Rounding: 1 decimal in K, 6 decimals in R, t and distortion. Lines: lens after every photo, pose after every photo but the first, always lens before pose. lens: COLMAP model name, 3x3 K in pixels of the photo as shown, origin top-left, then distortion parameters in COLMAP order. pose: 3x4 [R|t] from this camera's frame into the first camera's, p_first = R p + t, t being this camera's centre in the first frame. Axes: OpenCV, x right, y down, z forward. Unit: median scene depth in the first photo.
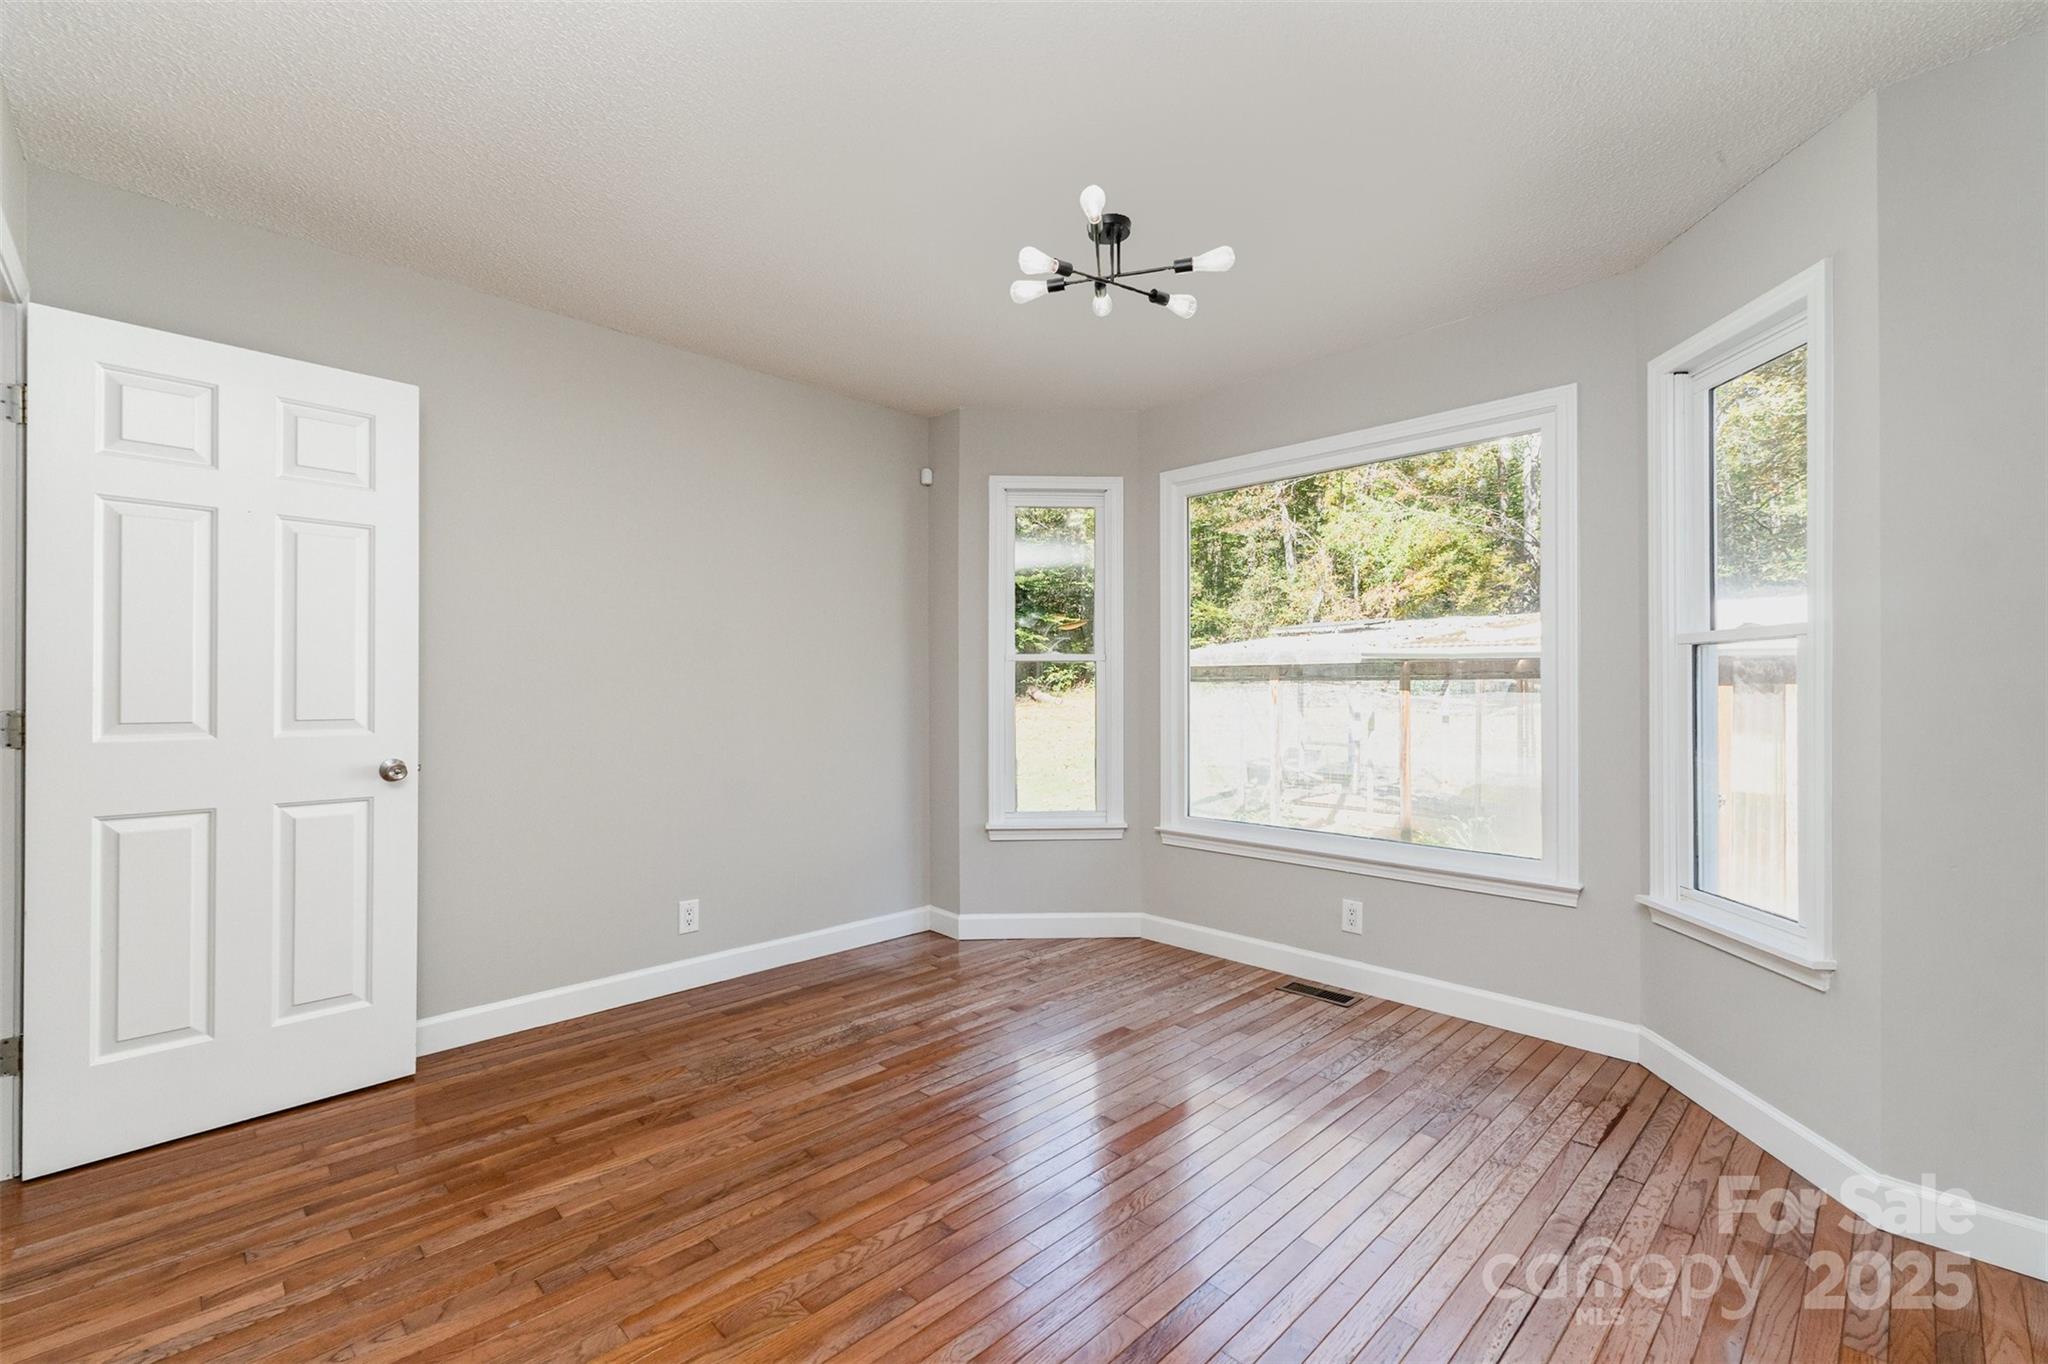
lens RADIAL K [[872.7, 0, 1015.9], [0, 872.7, 682.0], [0, 0, 1]] dist [0.001653, 0.000203]
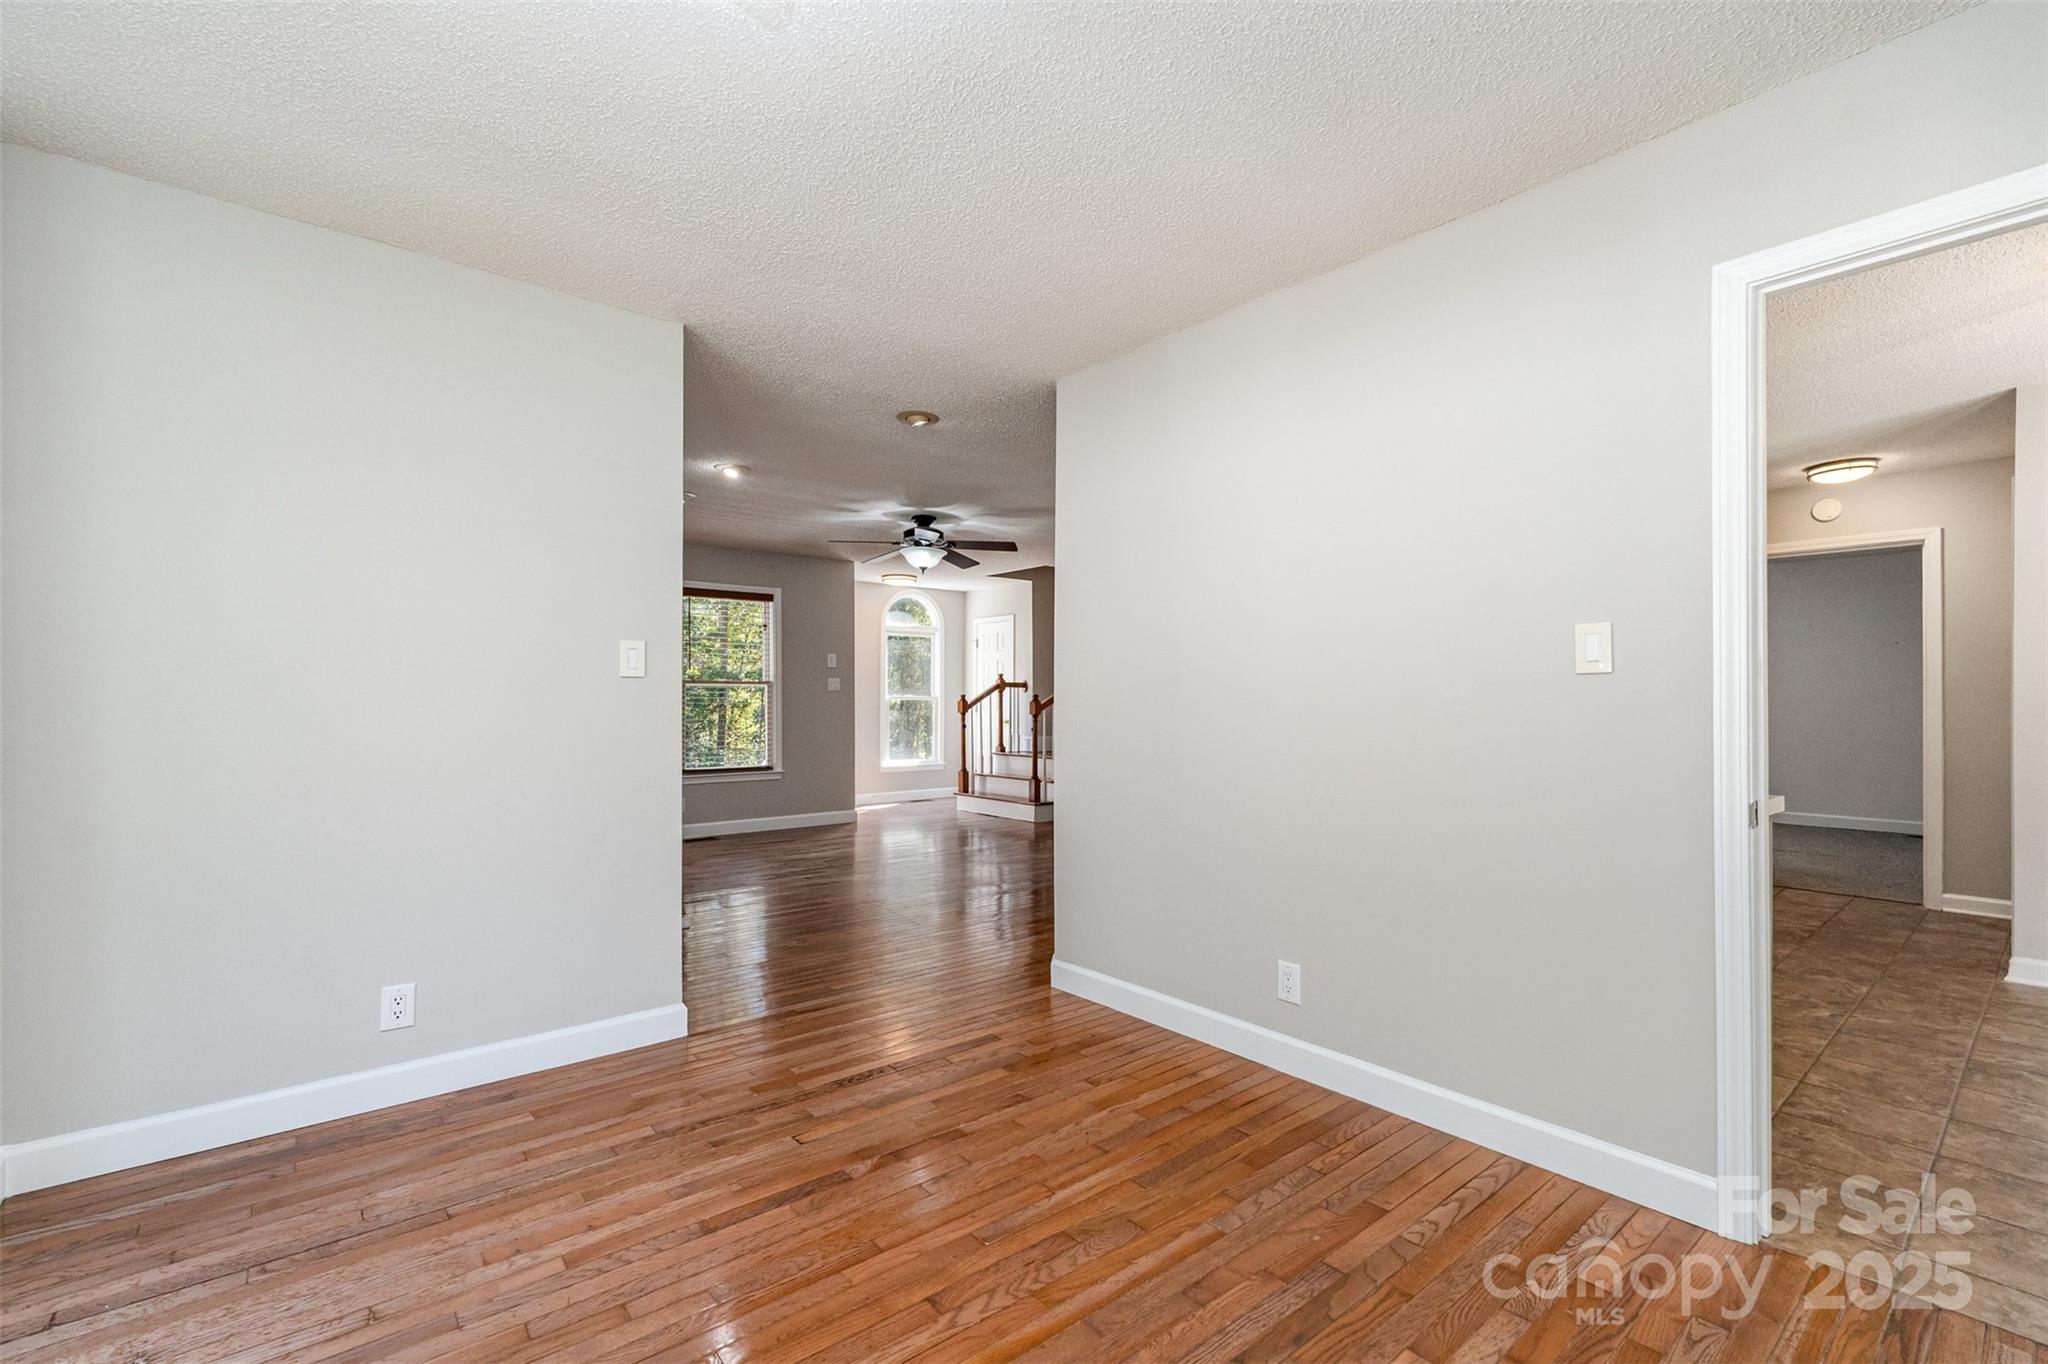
lens RADIAL K [[872.7, 0, 1015.9], [0, 872.7, 682.0], [0, 0, 1]] dist [0.001653, 0.000203]
pose [[-0.995825, -0.000693, 0.091283, -0.250062], [-0.003781, 0.999426, -0.033660, 0.032129], [-0.091207, -0.033864, -0.995256, 1.969179]]
